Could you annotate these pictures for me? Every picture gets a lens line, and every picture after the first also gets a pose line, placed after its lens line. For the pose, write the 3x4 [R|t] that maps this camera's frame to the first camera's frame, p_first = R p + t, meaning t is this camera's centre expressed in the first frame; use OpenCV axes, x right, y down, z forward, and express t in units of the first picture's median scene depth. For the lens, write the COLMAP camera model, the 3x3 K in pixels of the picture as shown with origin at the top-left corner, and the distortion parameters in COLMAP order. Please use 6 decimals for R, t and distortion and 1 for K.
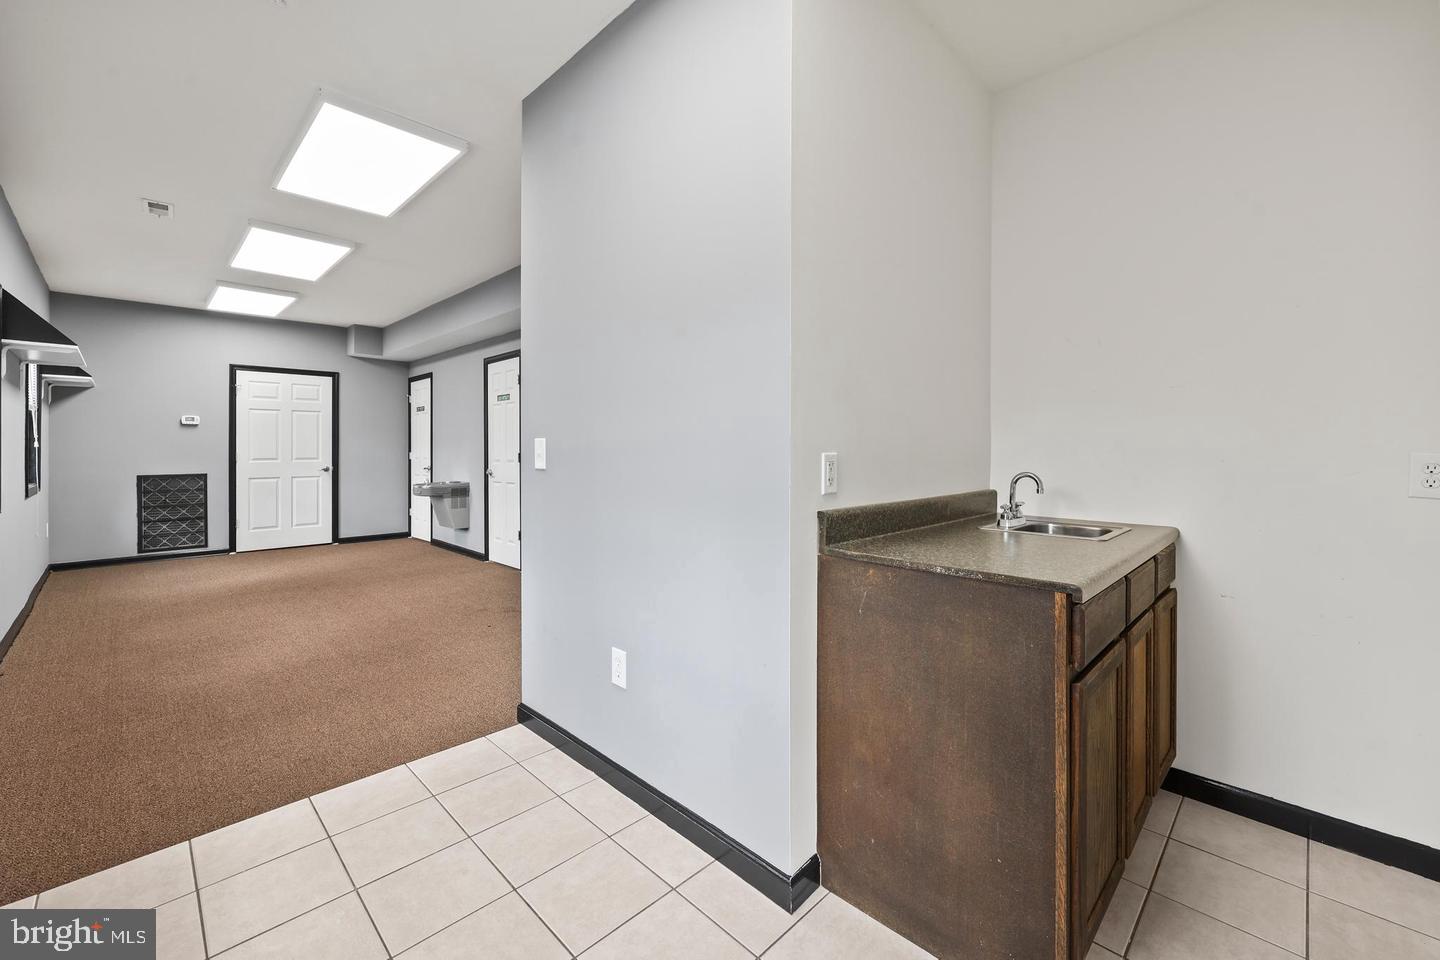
lens RADIAL K [[594.8, 0, 714.7], [0, 594.8, 449.6], [0, 0, 1]] dist [-0.000248, -0.003062]
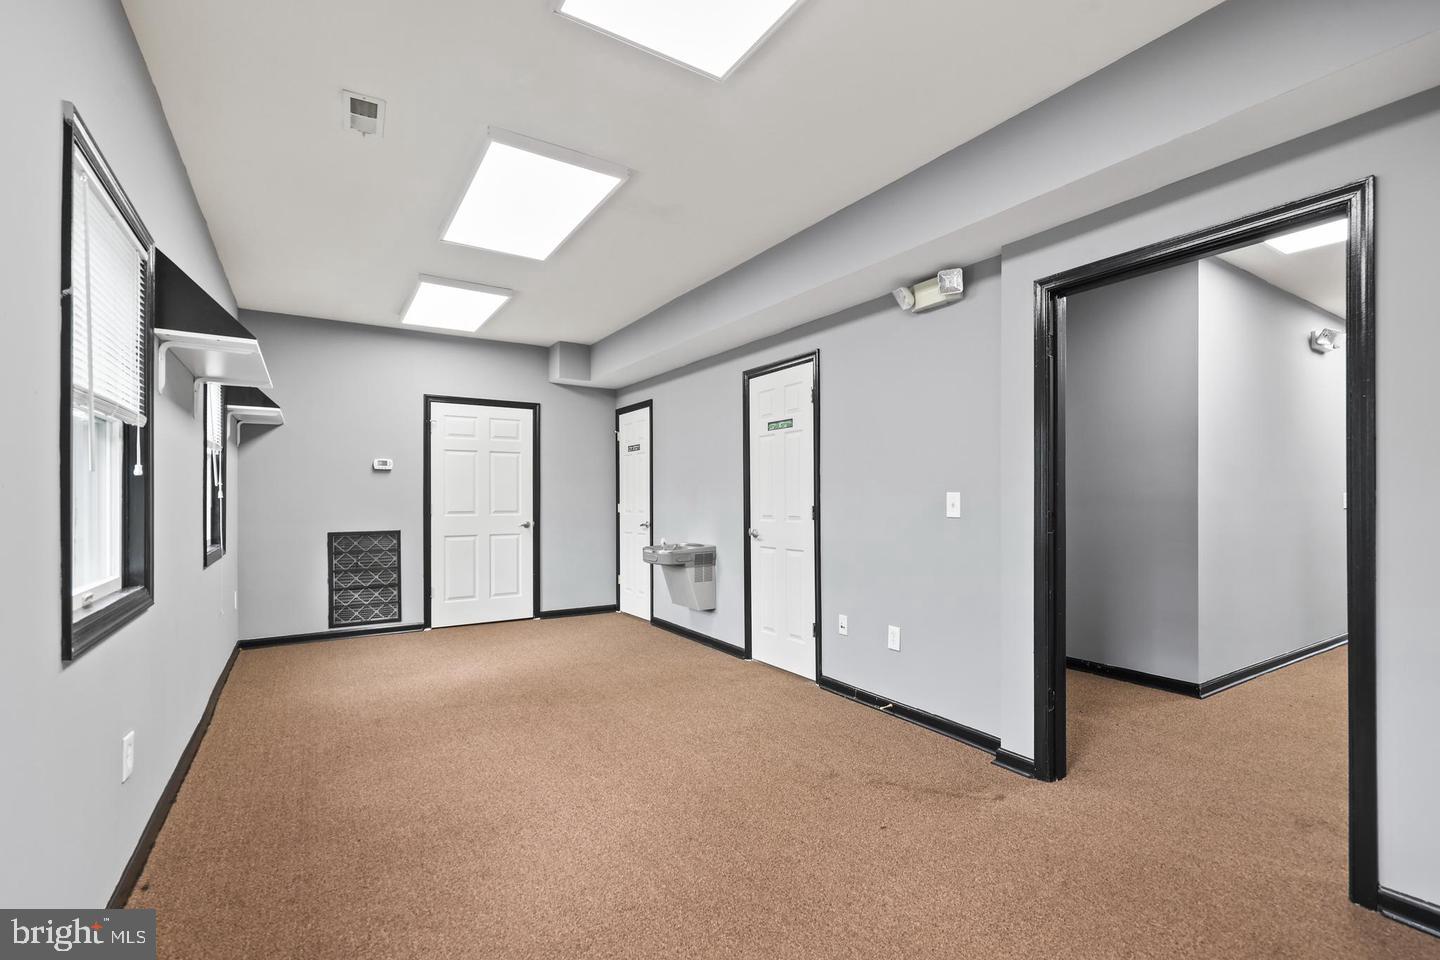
lens RADIAL K [[637.6, 0, 722.4], [0, 637.6, 497.0], [0, 0, 1]] dist [-0.026167, -0.000024]
pose [[0.978062, -0.002220, -0.208302, -0.246992], [0.001519, 0.999993, -0.003526, -0.001299], [0.208309, 0.003132, 0.978058, 0.248487]]
